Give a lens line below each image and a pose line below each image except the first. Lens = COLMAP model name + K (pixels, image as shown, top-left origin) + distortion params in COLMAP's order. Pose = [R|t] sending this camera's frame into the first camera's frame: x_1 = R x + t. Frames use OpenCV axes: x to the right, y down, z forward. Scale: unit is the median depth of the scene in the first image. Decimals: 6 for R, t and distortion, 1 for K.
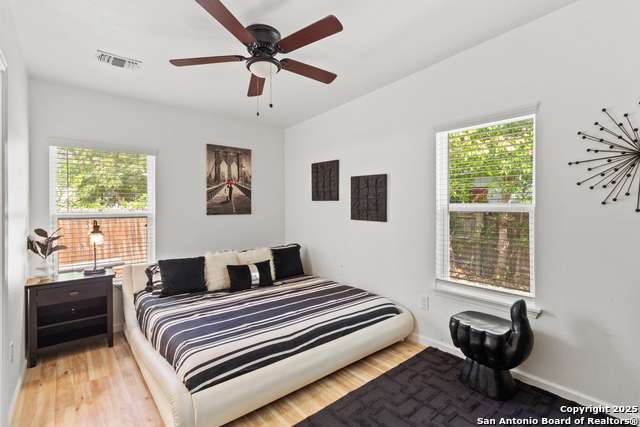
lens RADIAL K [[307.5, 0, 321.8], [0, 307.5, 212.4], [0, 0, 1]] dist [0.000826, 0.000203]
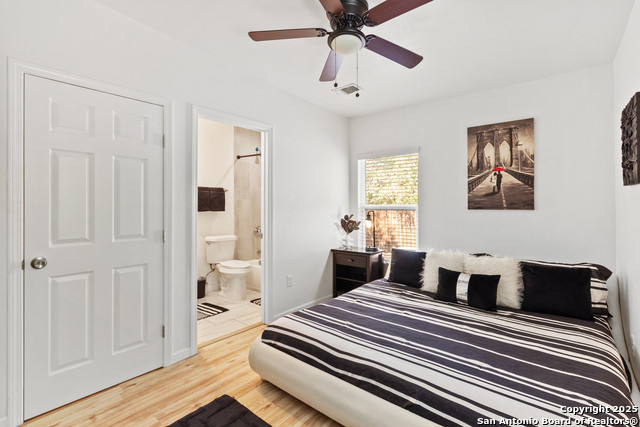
lens RADIAL K [[299.7, 0, 338.8], [0, 299.7, 207.1], [0, 0, 1]] dist [0.003191, 0.000242]
pose [[0.188568, 0.012841, -0.981976, 0.395231], [-0.017893, 0.999793, 0.009638, 0.000678], [0.981897, 0.015753, 0.188759, 0.480722]]
